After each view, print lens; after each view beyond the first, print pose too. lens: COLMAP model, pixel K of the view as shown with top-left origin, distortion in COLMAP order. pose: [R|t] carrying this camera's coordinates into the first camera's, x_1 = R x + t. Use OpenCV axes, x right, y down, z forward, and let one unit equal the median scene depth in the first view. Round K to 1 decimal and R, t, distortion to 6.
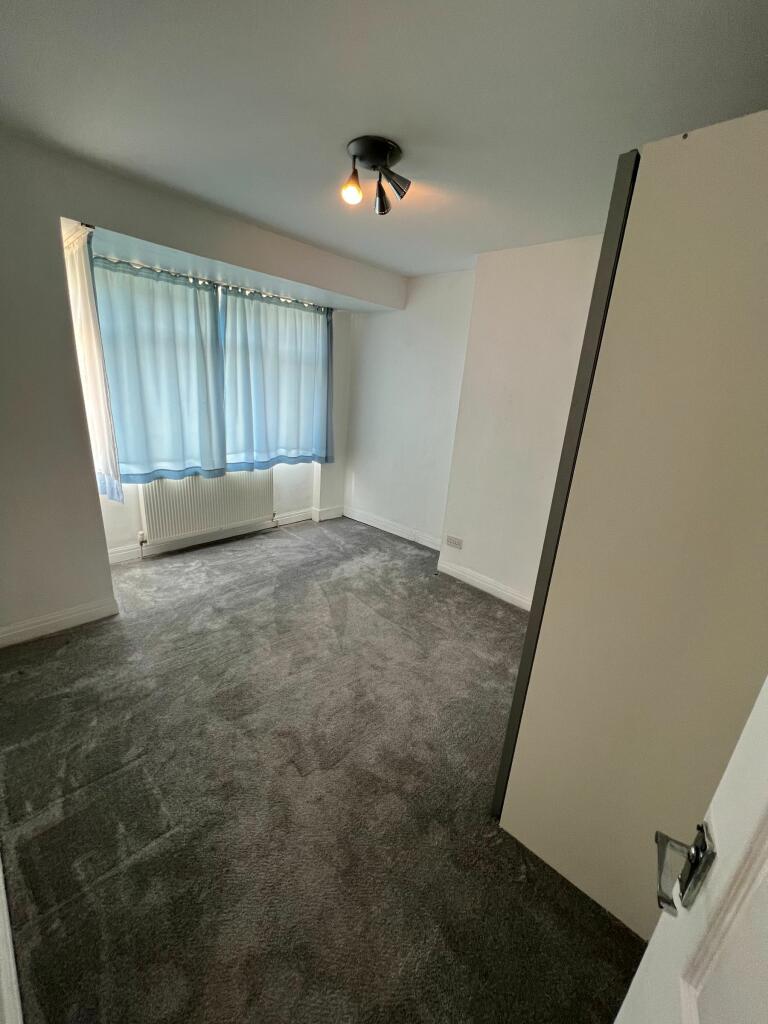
lens RADIAL K [[410.4, 0, 383.7], [0, 410.4, 512.1], [0, 0, 1]] dist [-0.006047, 0.001554]
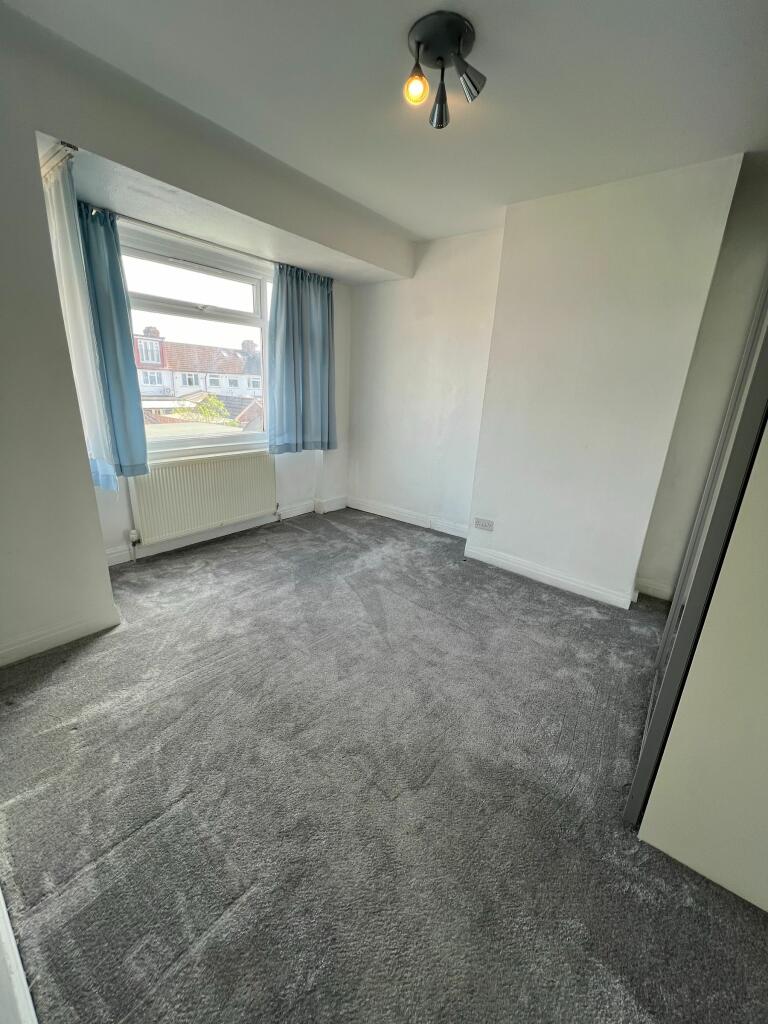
lens RADIAL K [[410.4, 0, 384.0], [0, 410.4, 512.1], [0, 0, 1]] dist [-0.006047, 0.001554]
pose [[0.996210, -0.048729, 0.072055, -0.207914], [0.048555, 0.998812, 0.004167, 0.053680], [-0.072173, -0.000653, 0.997392, 0.156443]]
